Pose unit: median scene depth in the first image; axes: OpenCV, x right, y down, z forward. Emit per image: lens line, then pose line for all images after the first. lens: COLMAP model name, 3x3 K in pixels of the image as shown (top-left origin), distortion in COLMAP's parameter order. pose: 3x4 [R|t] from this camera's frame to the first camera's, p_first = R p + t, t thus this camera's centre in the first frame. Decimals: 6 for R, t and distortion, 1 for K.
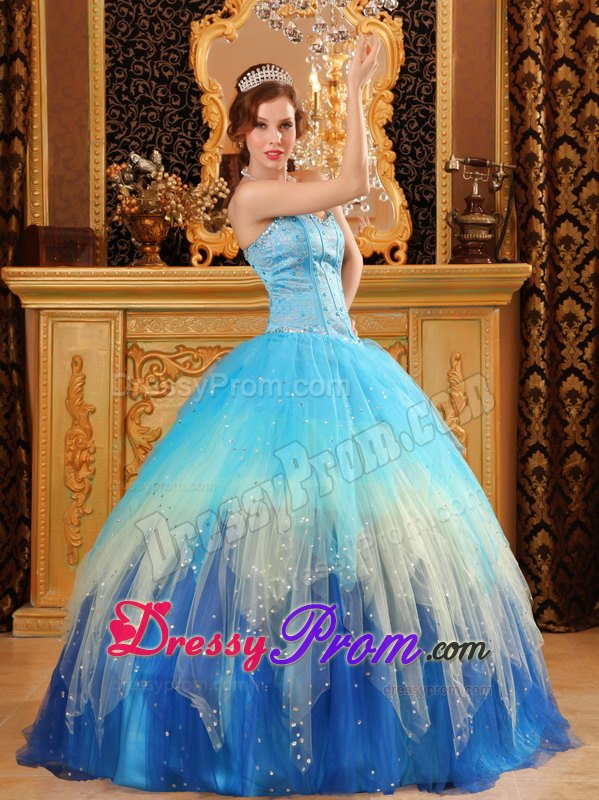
lens RADIAL K [[1493.9, 0, 289.4], [0, 1493.9, 340.0], [0, 0, 1]] dist [0.255039, -0.054017]
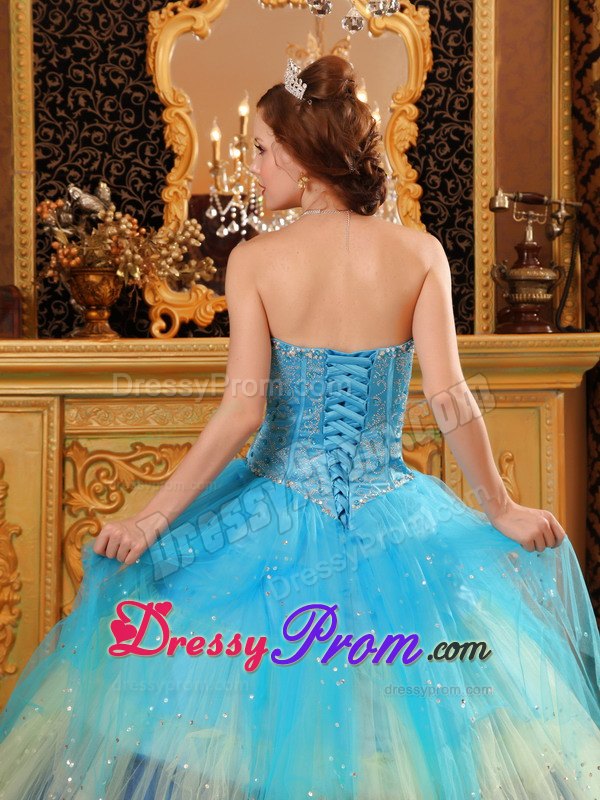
lens RADIAL K [[1652.8, 0, 305.2], [0, 1652.8, 380.5], [0, 0, 1]] dist [0.299734, -0.039317]
pose [[0.999189, -0.004348, 0.040021, -0.021696], [0.004888, 0.999898, -0.013396, -0.015774], [-0.039958, 0.013581, 0.999109, 0.165992]]
